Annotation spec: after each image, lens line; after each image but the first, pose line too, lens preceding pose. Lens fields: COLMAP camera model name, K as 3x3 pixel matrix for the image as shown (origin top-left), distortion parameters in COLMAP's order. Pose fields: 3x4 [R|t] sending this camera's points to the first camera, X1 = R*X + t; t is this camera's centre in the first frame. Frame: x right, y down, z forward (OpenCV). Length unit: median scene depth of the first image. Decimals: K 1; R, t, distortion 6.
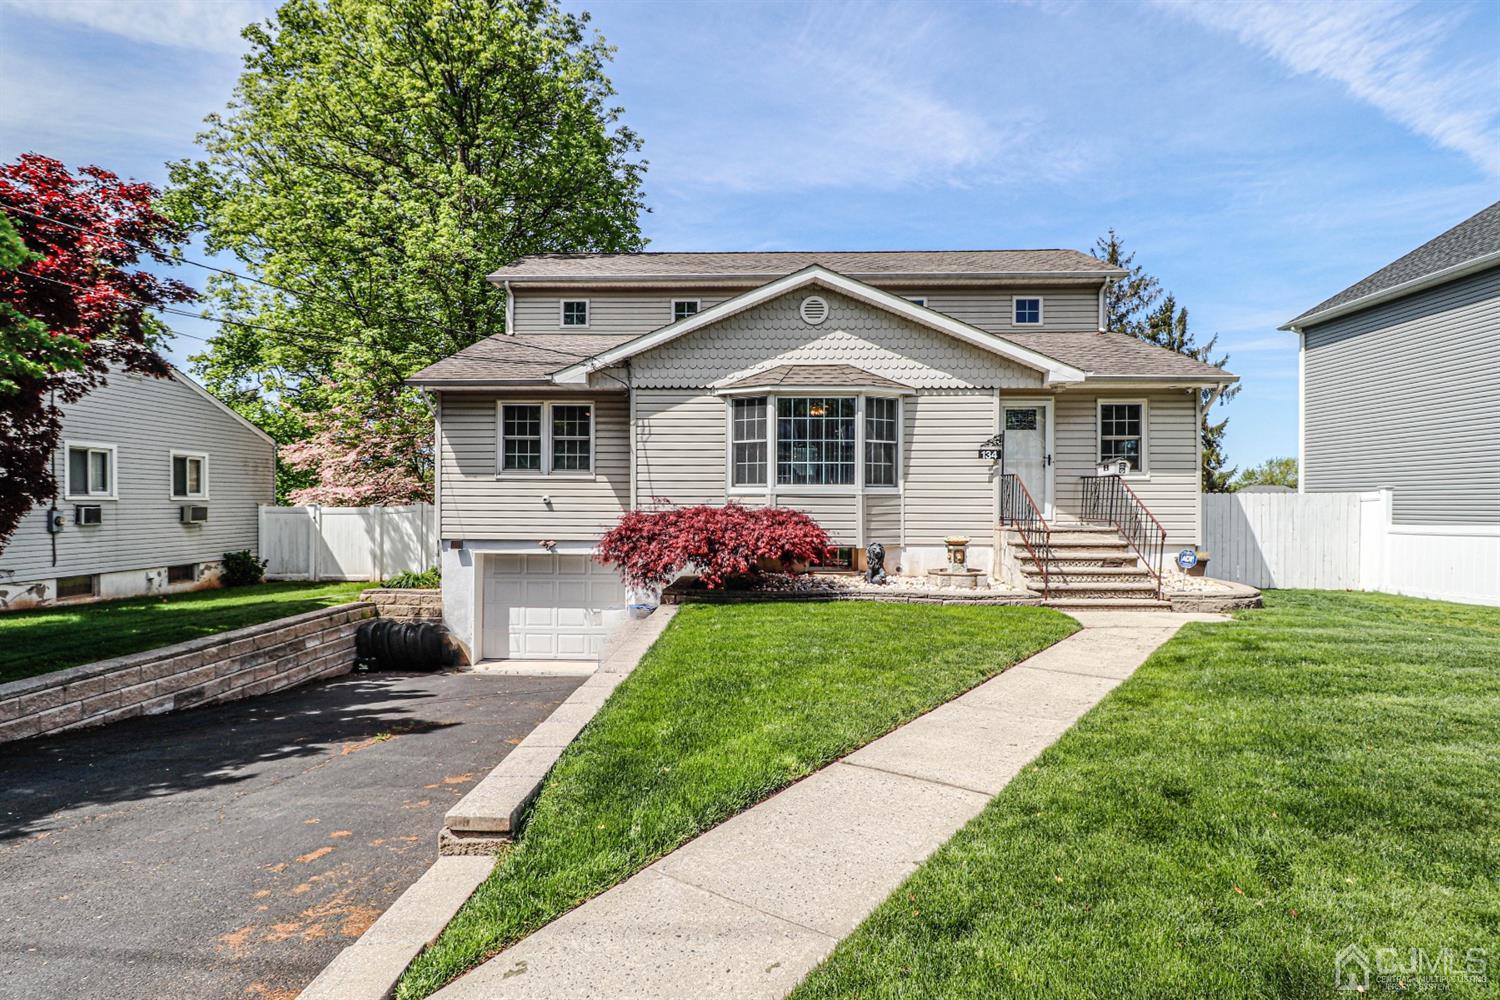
lens RADIAL K [[737.5, 0, 749.5], [0, 737.5, 500.0], [0, 0, 1]] dist [0.003624, -0.009045]
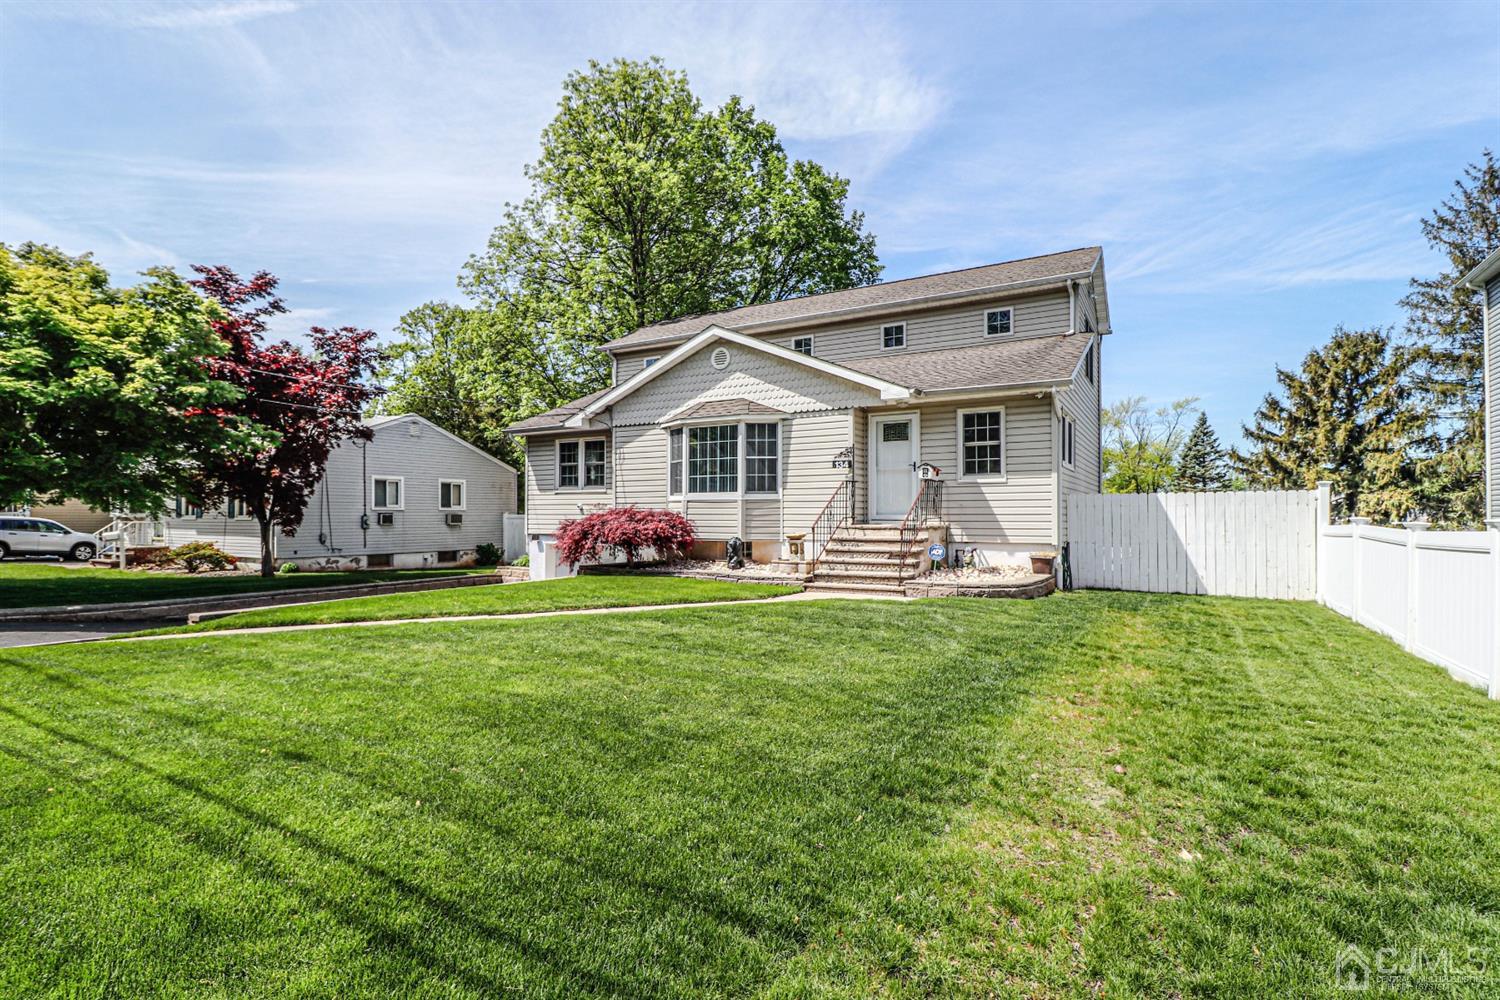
lens RADIAL K [[737.5, 0, 755.8], [0, 737.5, 506.6], [0, 0, 1]] dist [0.003624, -0.009045]
pose [[0.877628, -0.010682, -0.479223, 0.760245], [0.006445, 0.999924, -0.010485, 0.017344], [0.479299, 0.006113, 0.877630, -0.105092]]
